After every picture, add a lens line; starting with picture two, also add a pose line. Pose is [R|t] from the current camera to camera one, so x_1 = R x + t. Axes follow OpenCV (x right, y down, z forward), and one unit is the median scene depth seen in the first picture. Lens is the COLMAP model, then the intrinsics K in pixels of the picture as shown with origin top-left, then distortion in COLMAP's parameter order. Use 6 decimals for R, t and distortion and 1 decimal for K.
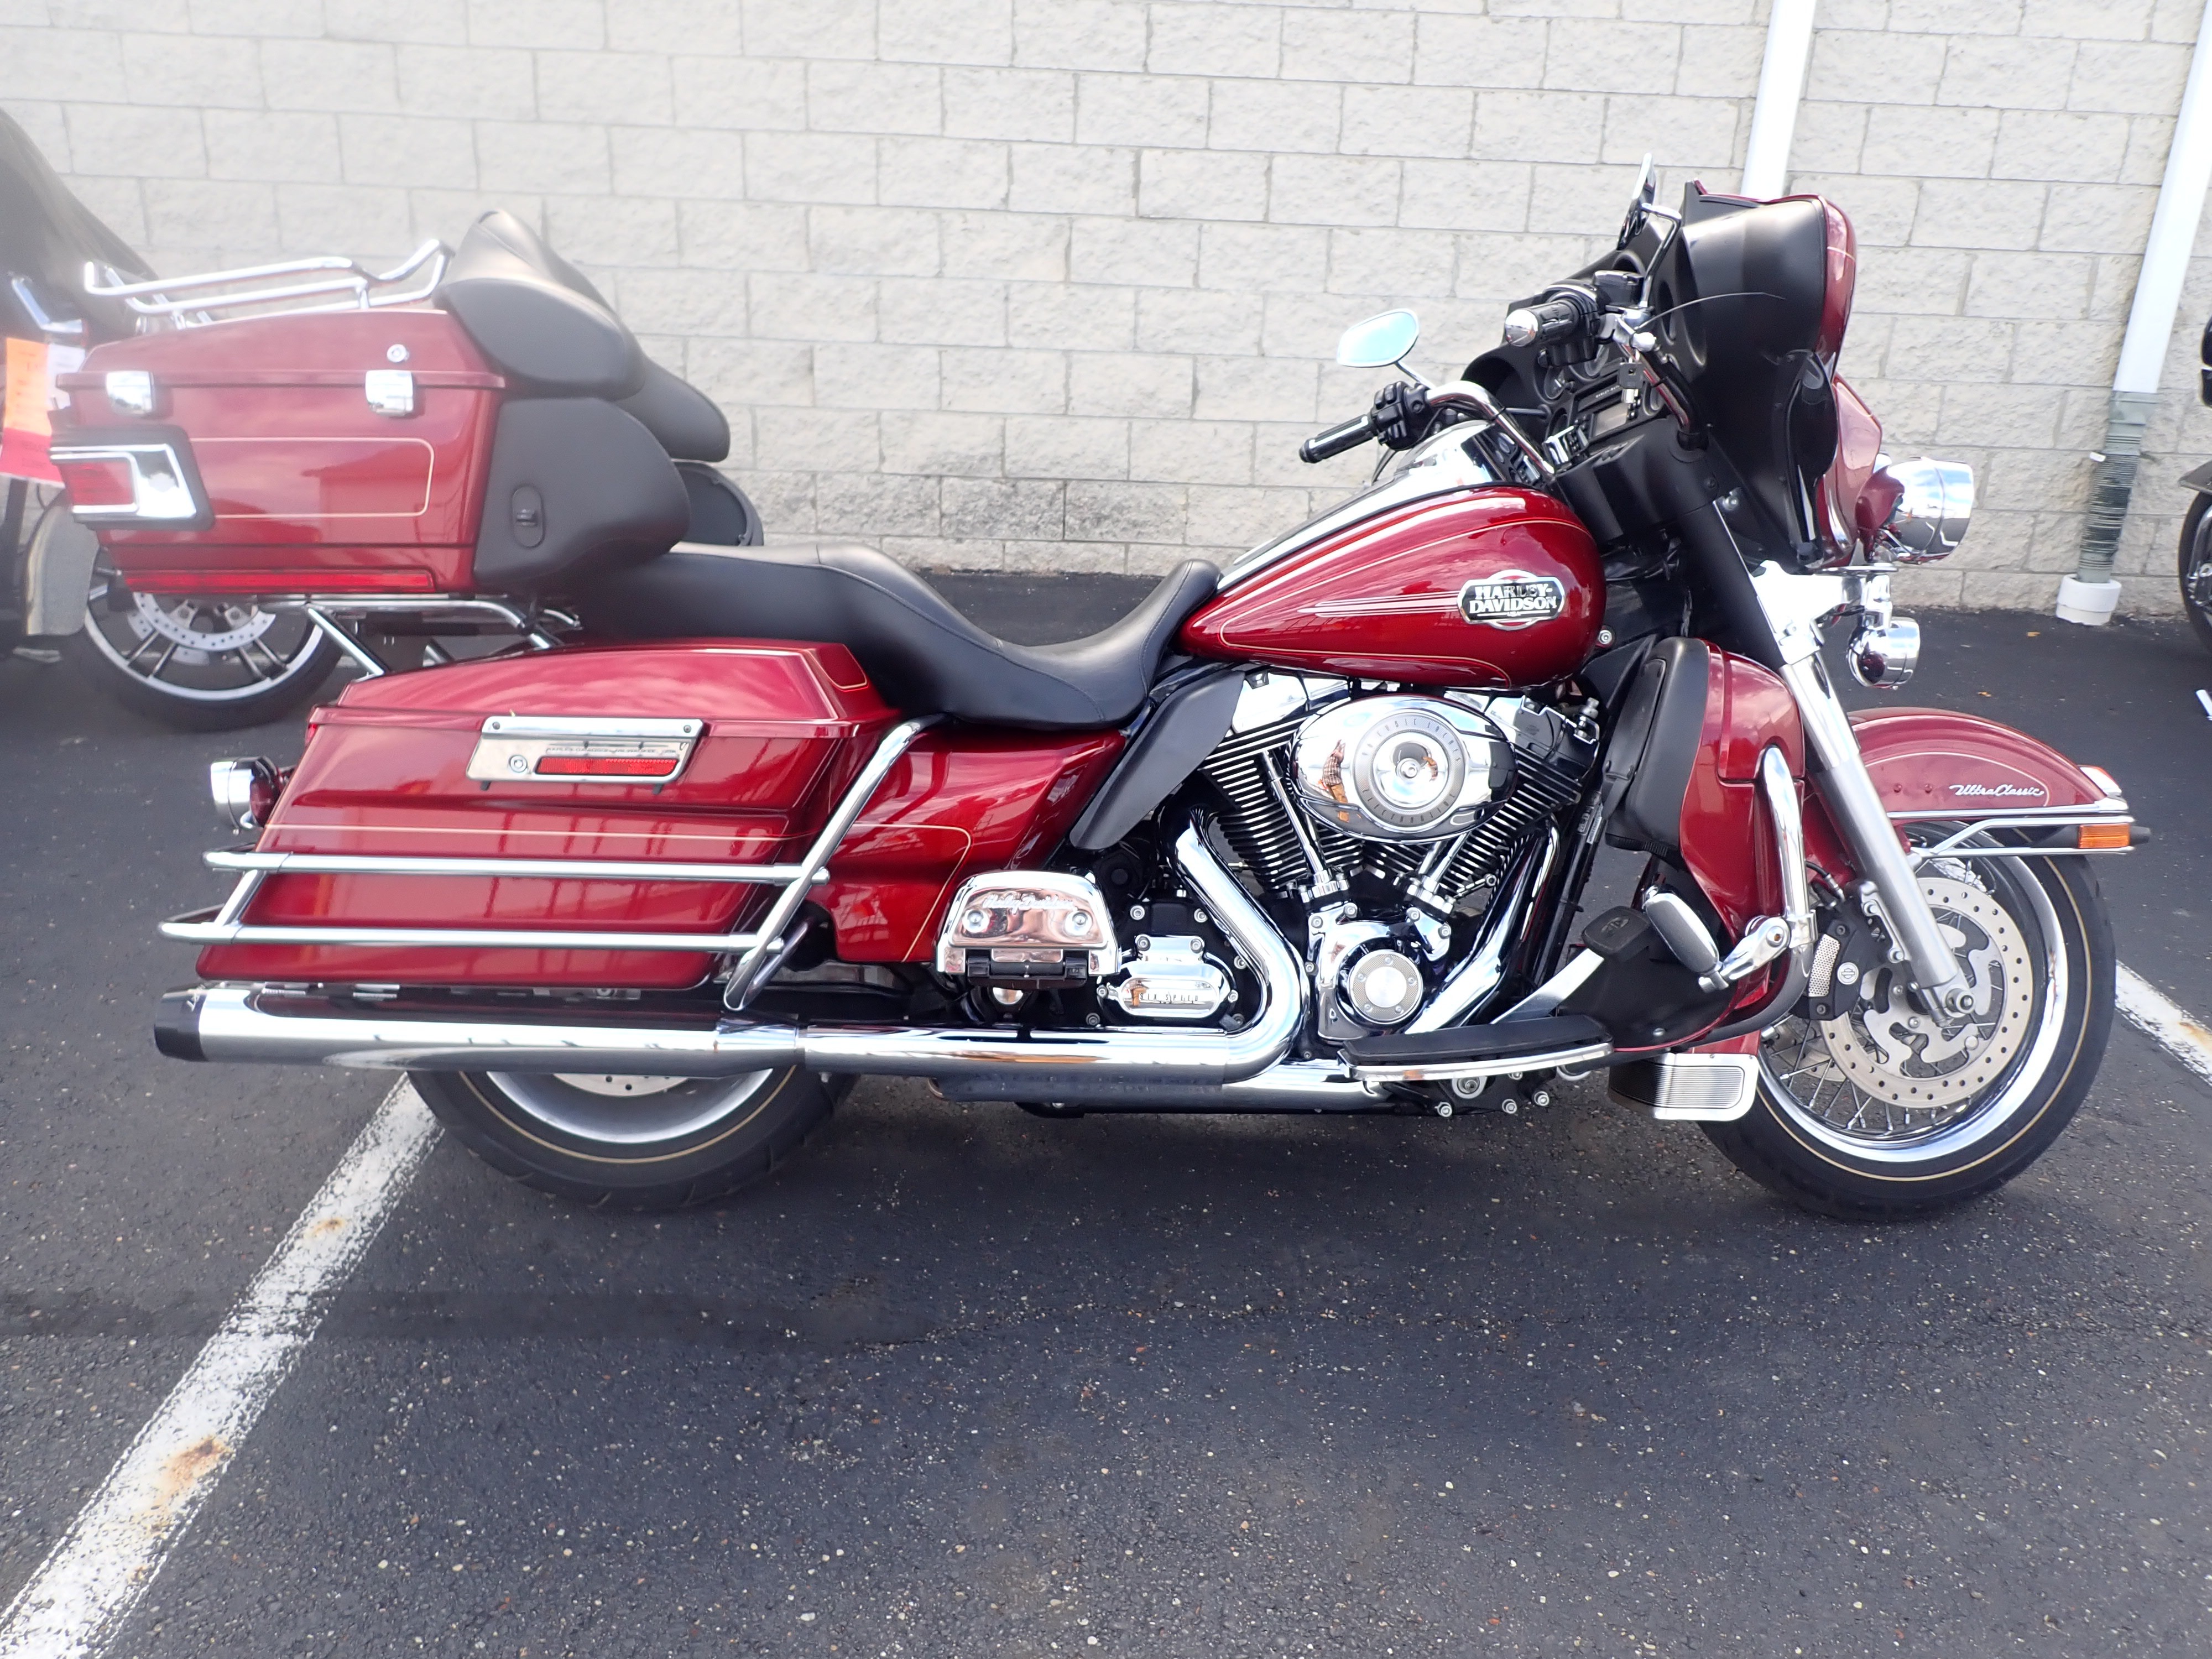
lens RADIAL K [[1640.2, 0, 1101.4], [0, 1640.2, 834.9], [0, 0, 1]] dist [0.000140, 0.002859]
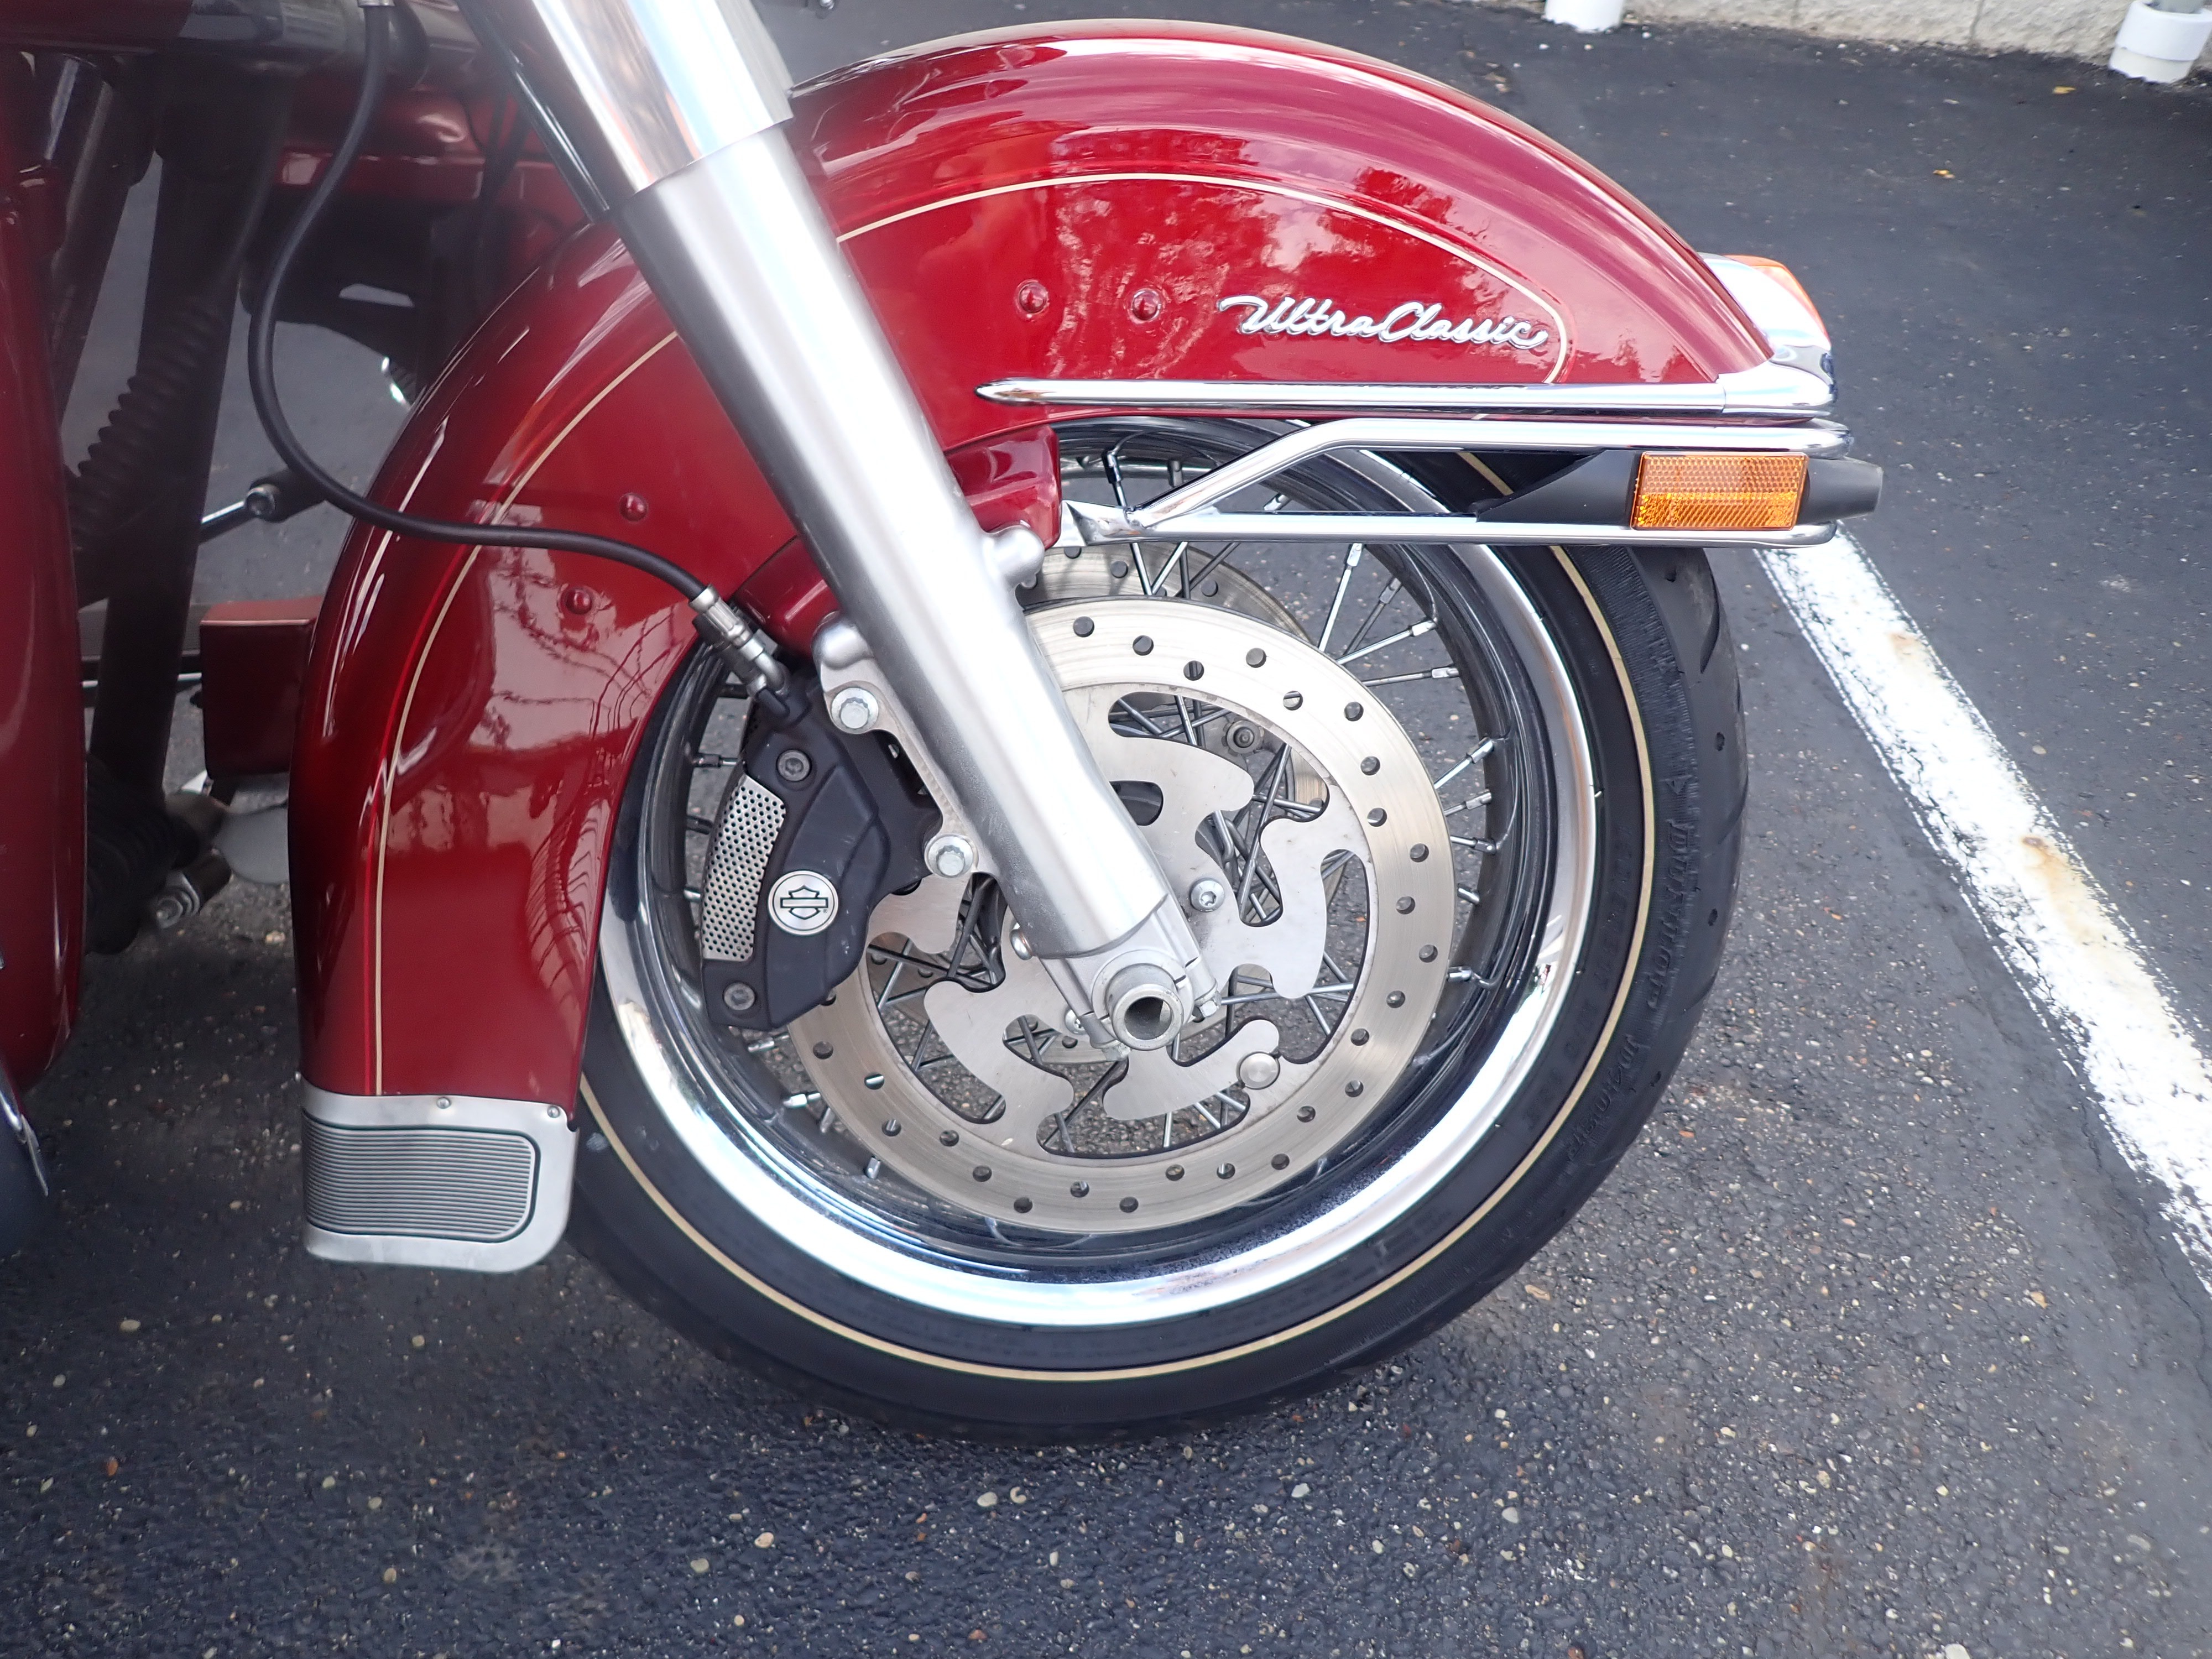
lens RADIAL K [[1640.2, 0, 1101.4], [0, 1640.2, 834.9], [0, 0, 1]] dist [0.000140, 0.002859]
pose [[0.998858, 0.047409, -0.005914, 0.496893], [-0.043696, 0.956571, 0.288206, -0.021302], [0.019321, -0.287618, 0.957550, 0.678292]]
